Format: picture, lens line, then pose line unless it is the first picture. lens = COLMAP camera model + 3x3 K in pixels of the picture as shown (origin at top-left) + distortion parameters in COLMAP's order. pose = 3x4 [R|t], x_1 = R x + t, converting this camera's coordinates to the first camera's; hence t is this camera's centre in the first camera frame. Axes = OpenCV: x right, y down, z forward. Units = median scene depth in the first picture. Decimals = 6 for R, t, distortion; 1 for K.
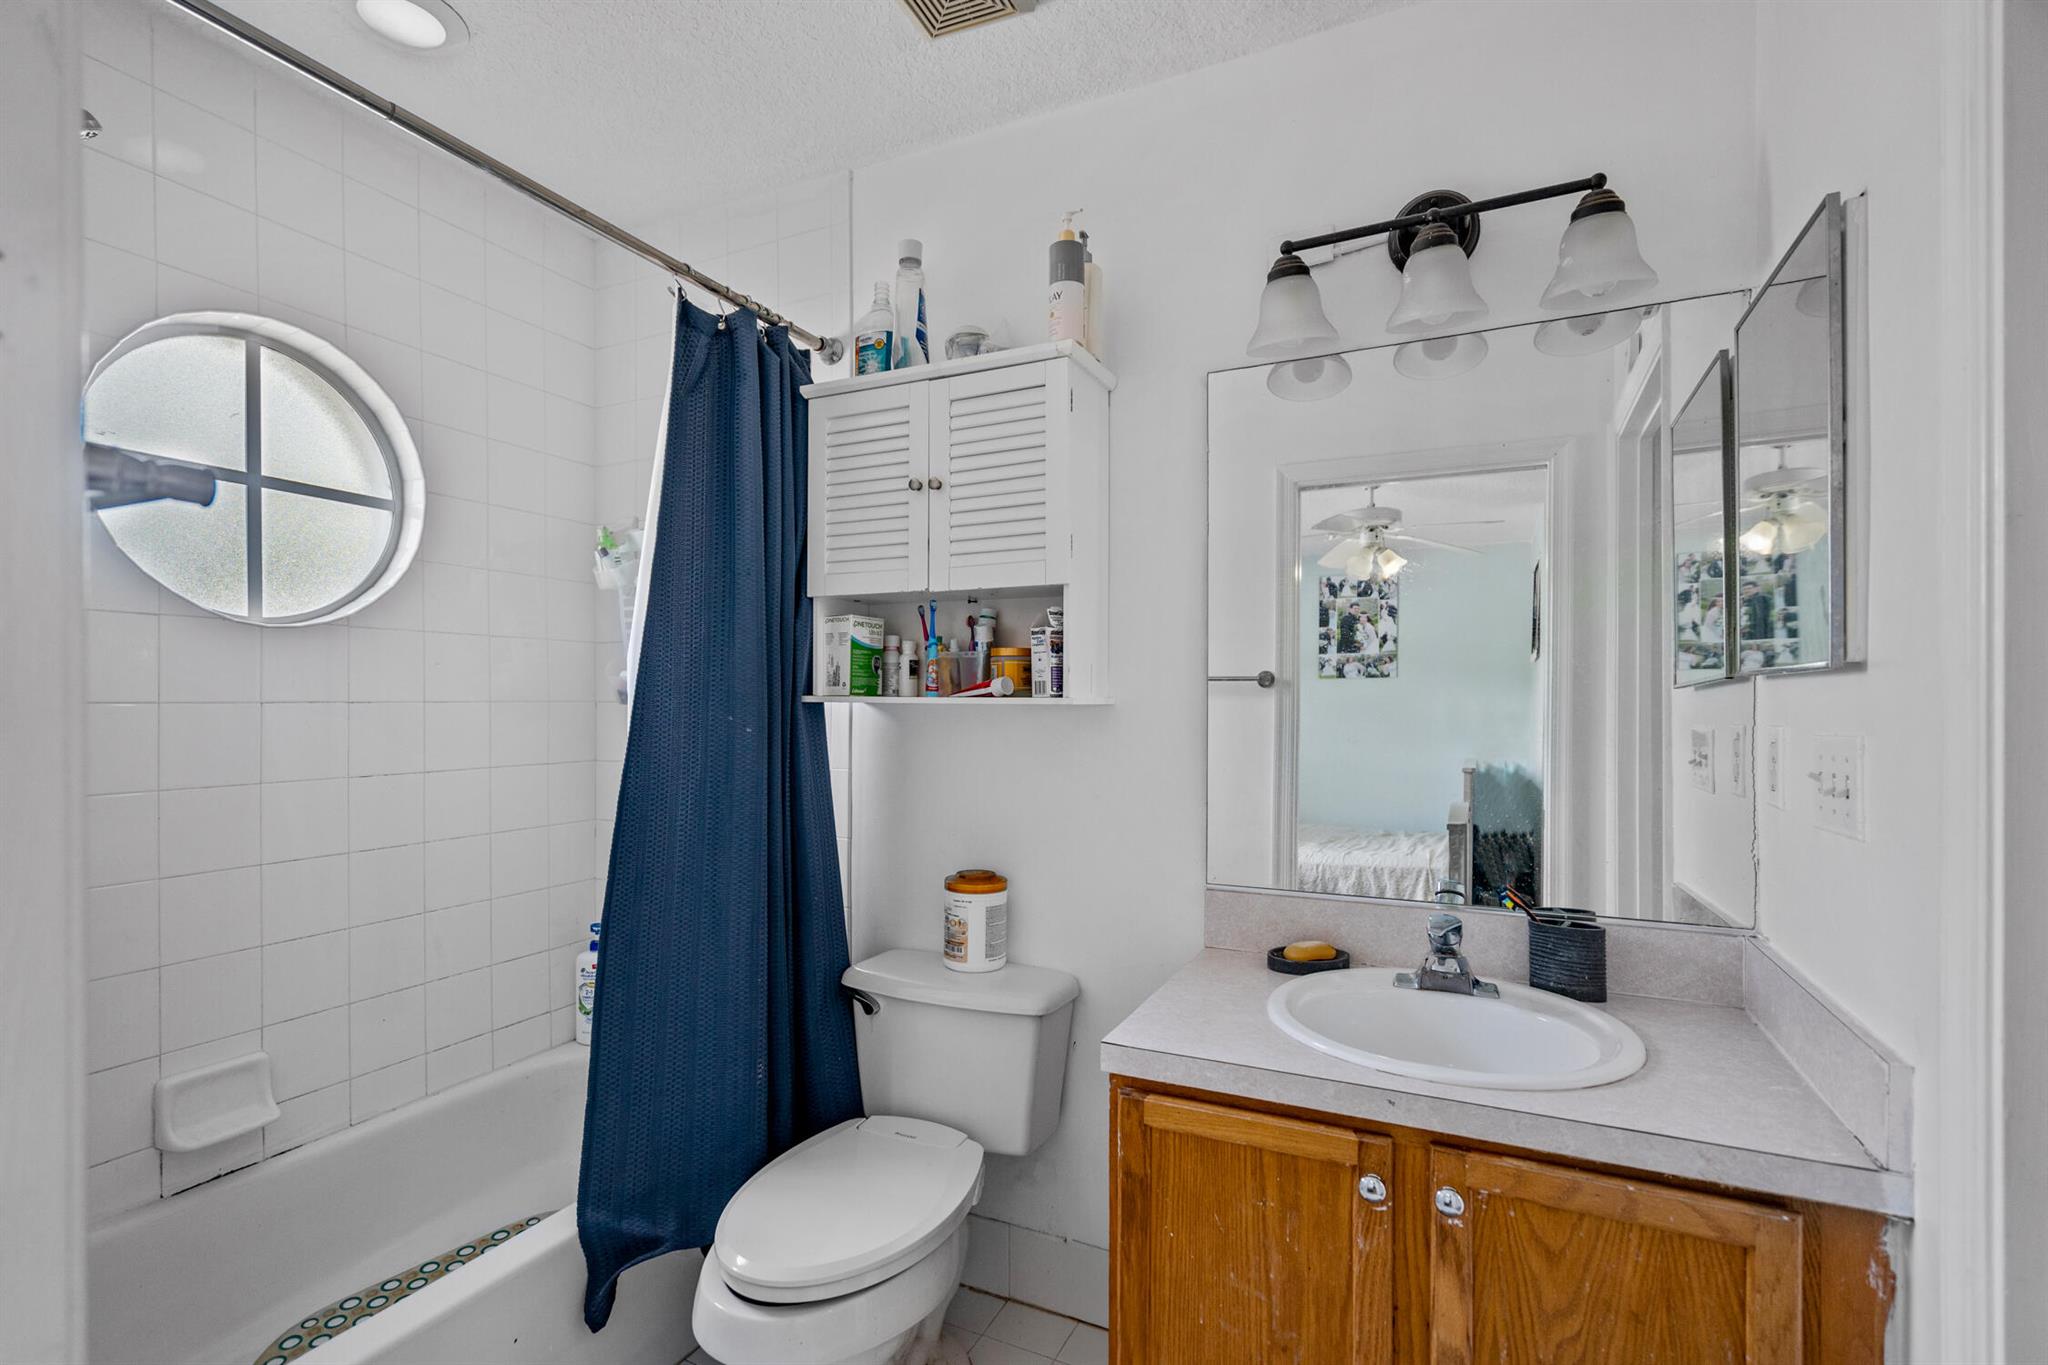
lens RADIAL K [[955.7, 0, 1064.7], [0, 955.7, 689.6], [0, 0, 1]] dist [-0.001029, 0.000547]
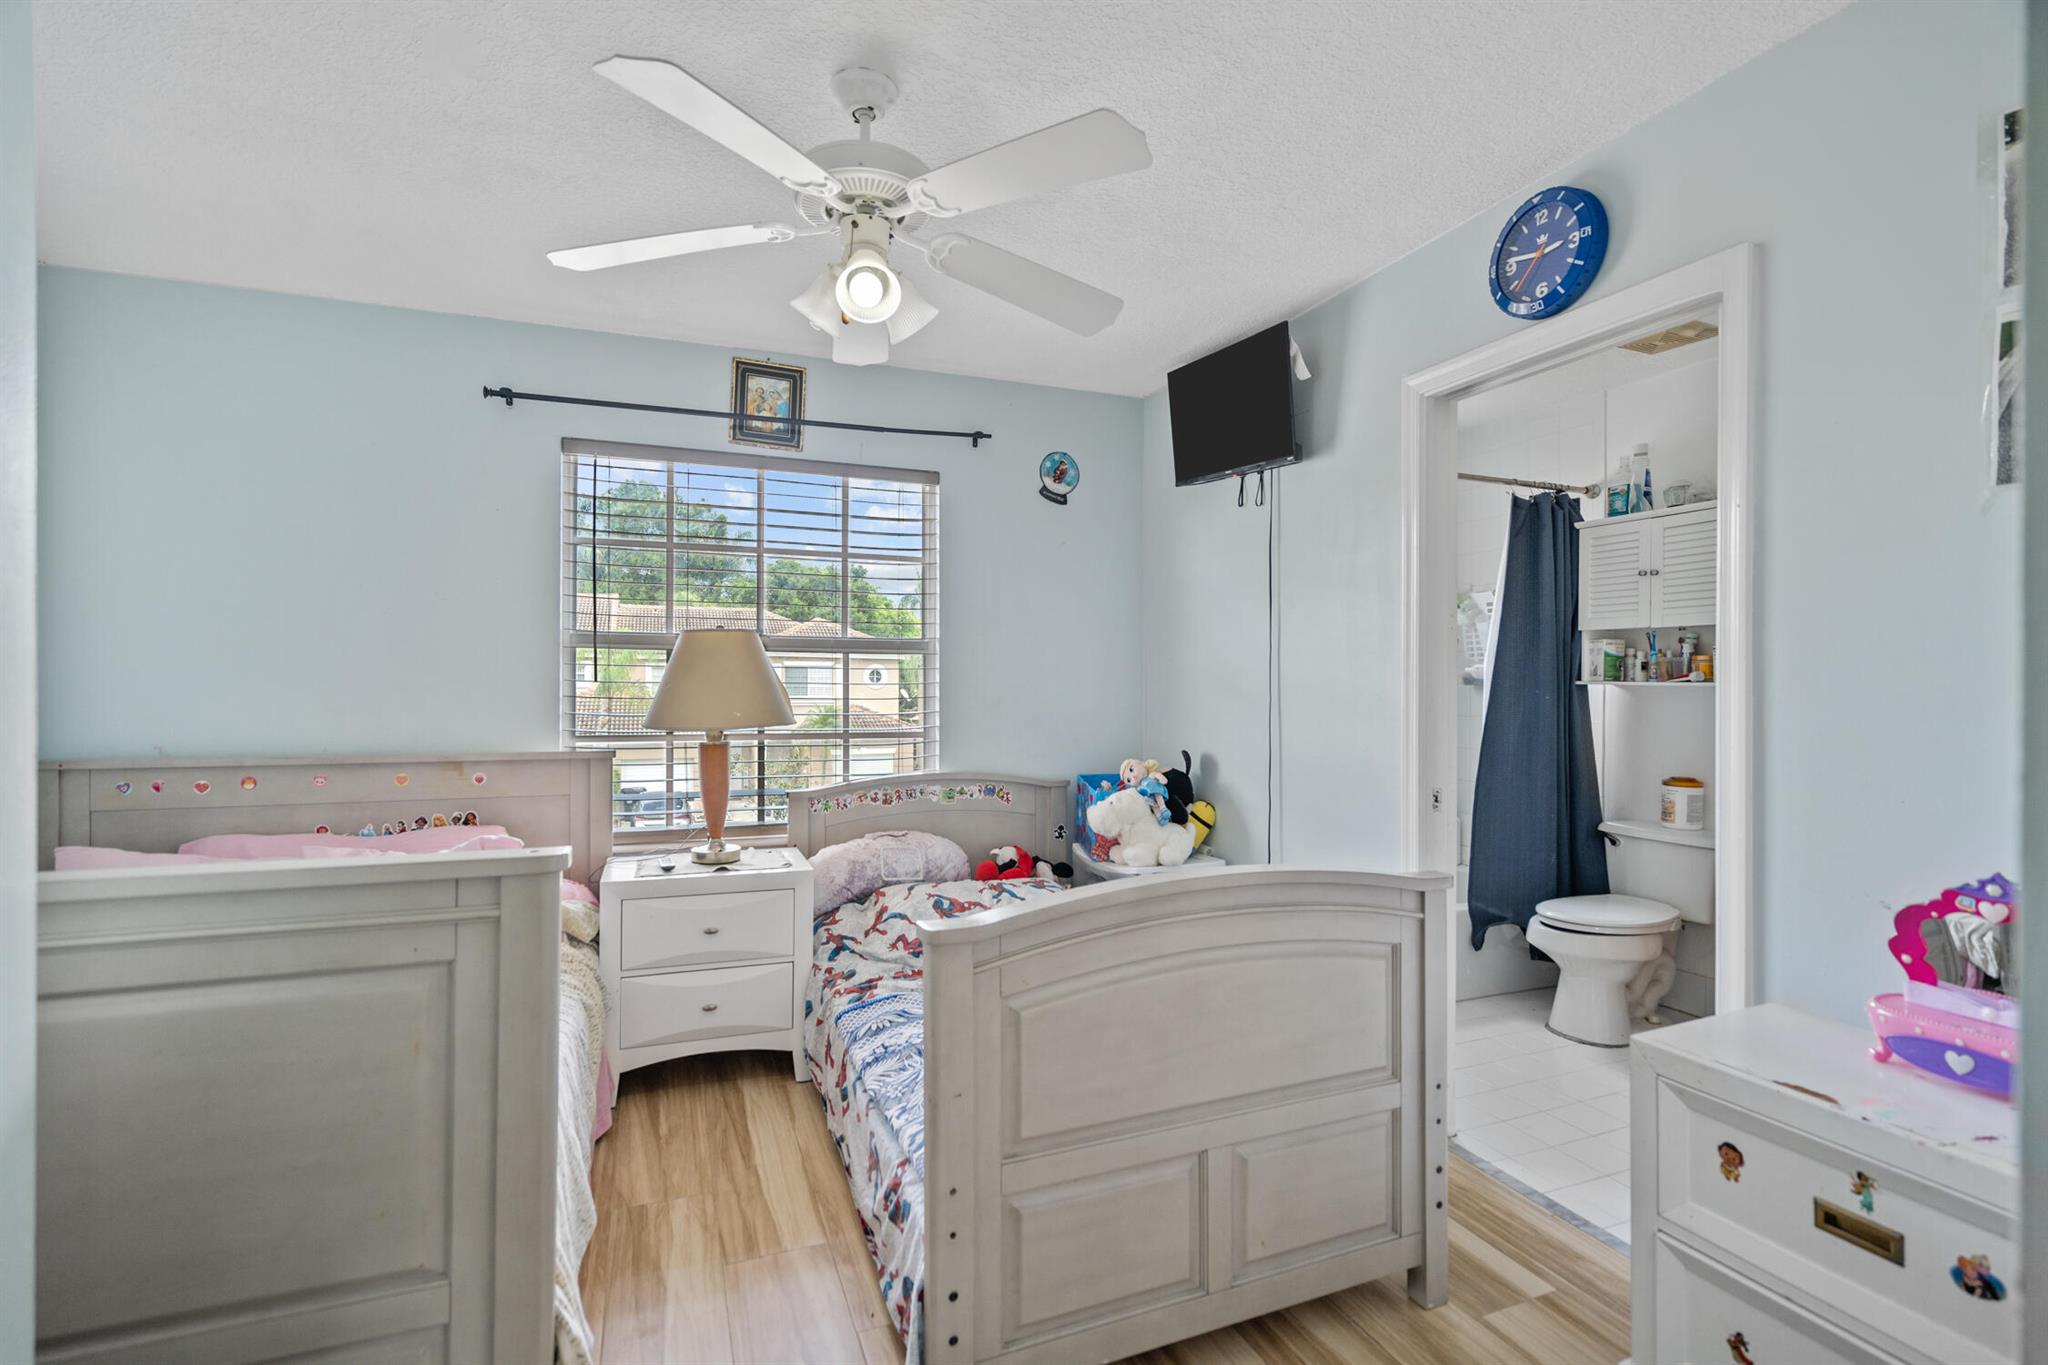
lens RADIAL K [[906.4, 0, 1024.0], [0, 906.4, 682.5], [0, 0, 1]] dist [0.002945, 0.000442]
pose [[0.701700, 0.005340, -0.712453, 0.264318], [-0.001045, 0.999979, 0.006466, -0.001256], [0.712472, -0.003793, 0.701691, -1.138475]]
